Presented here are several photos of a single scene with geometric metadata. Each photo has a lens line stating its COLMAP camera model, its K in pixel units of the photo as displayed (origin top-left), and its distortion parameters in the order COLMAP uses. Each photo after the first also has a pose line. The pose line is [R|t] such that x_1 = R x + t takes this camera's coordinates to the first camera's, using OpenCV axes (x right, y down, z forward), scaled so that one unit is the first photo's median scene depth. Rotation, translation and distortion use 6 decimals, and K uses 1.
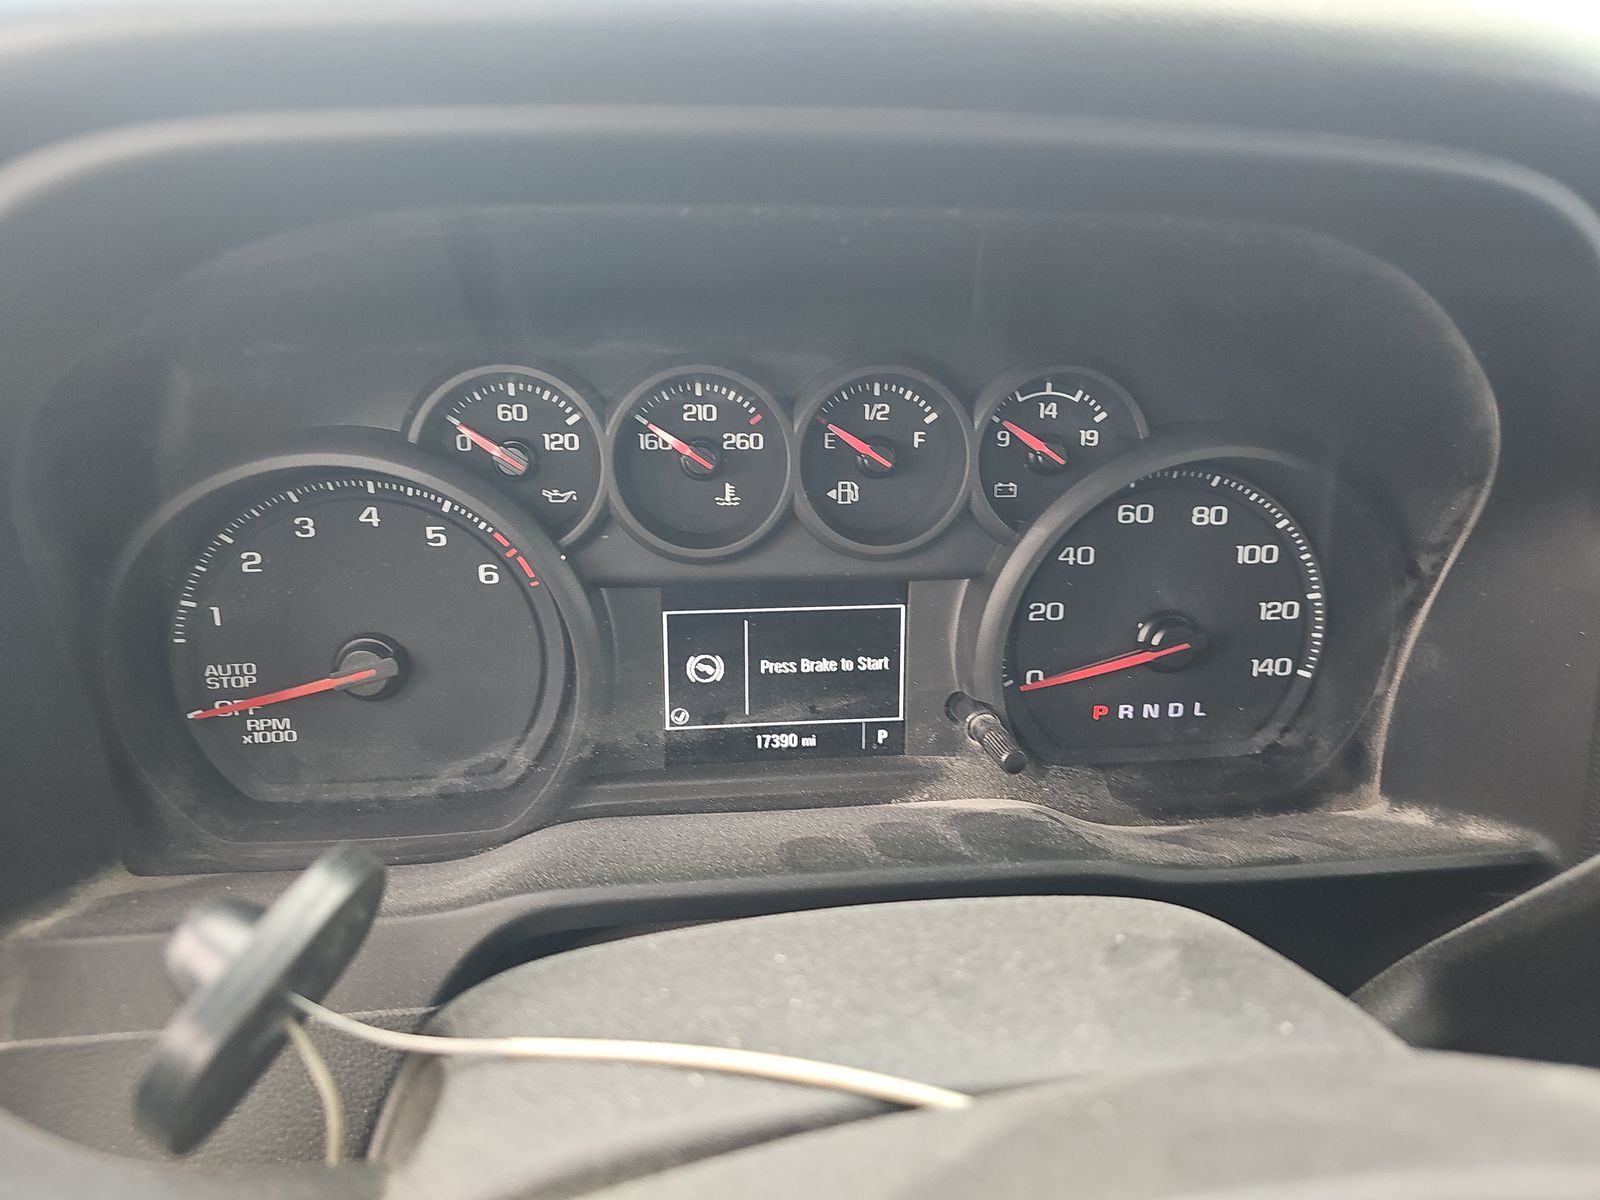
lens RADIAL K [[1072.8, 0, 797.4], [0, 1072.8, 598.8], [0, 0, 1]] dist [0.011600, -0.000211]
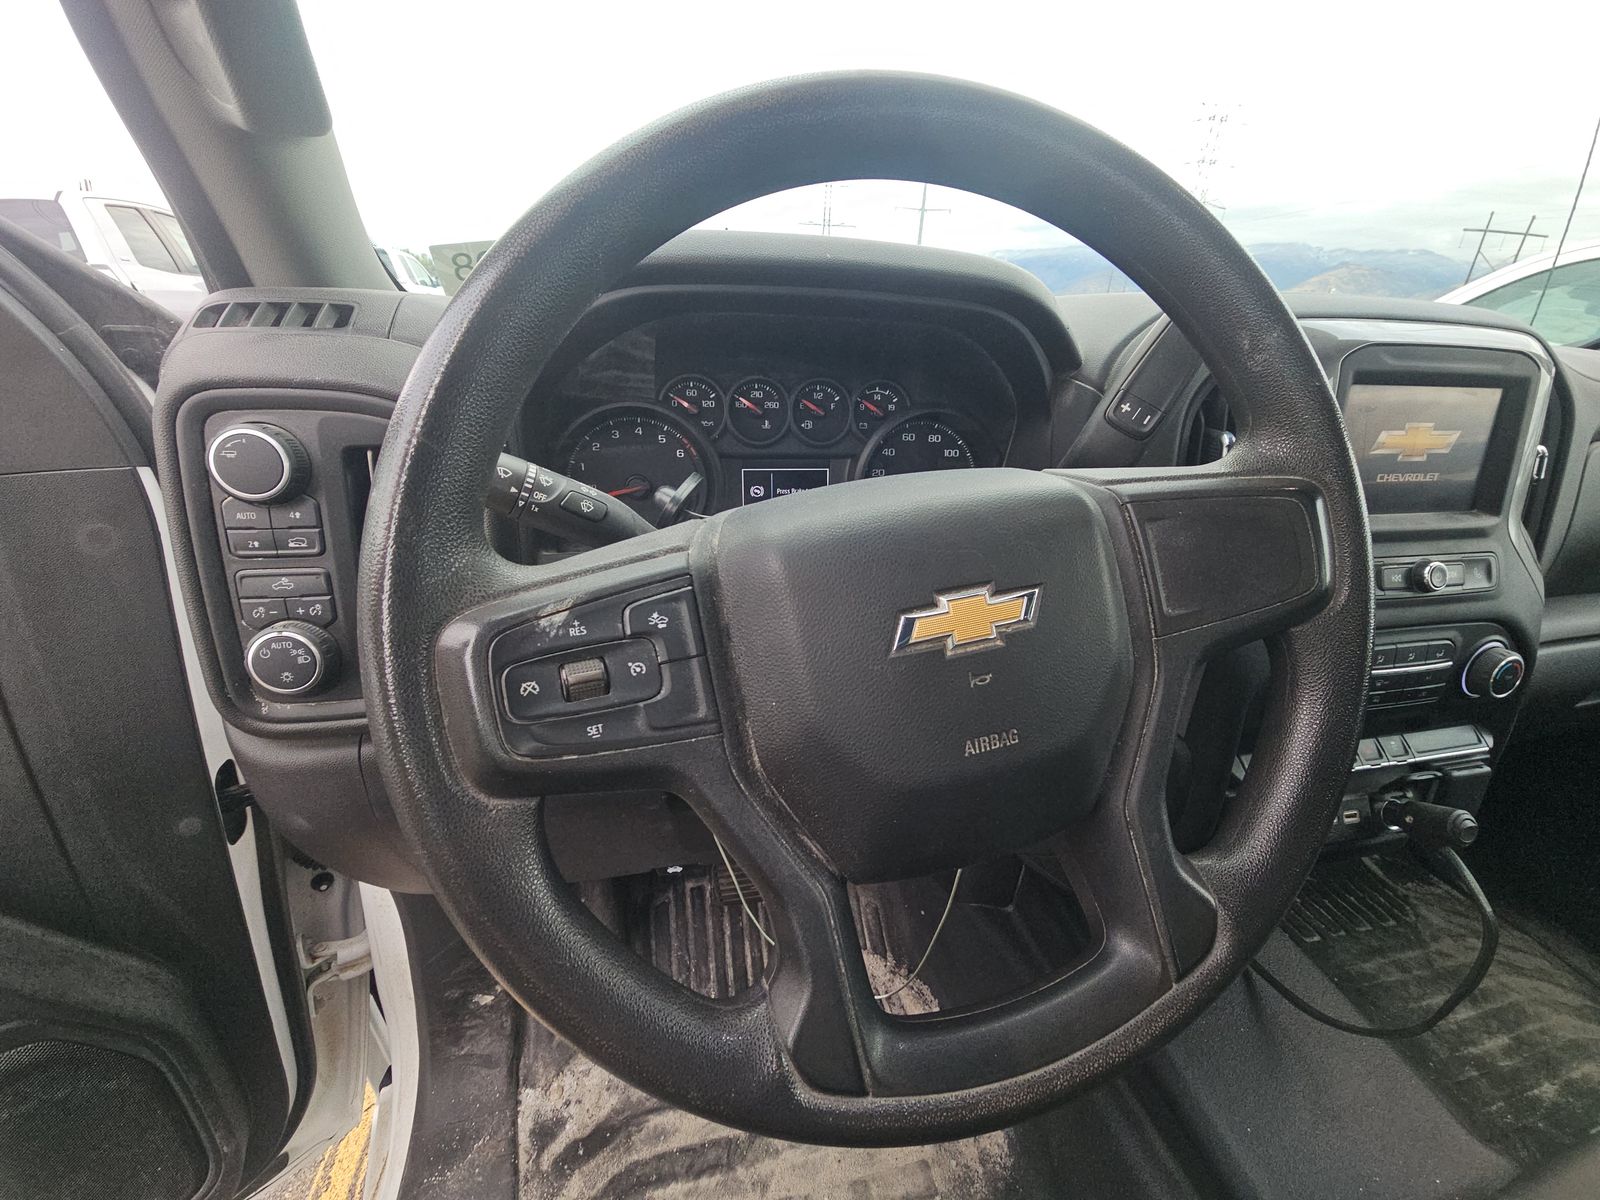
lens RADIAL K [[645.4, 0, 807.1], [0, 645.4, 602.6], [0, 0, 1]] dist [-0.002436, -0.000382]
pose [[0.994913, -0.018621, 0.099007, -0.136037], [0.016511, 0.999620, 0.022085, 0.339035], [-0.099380, -0.020338, 0.994842, -0.720225]]
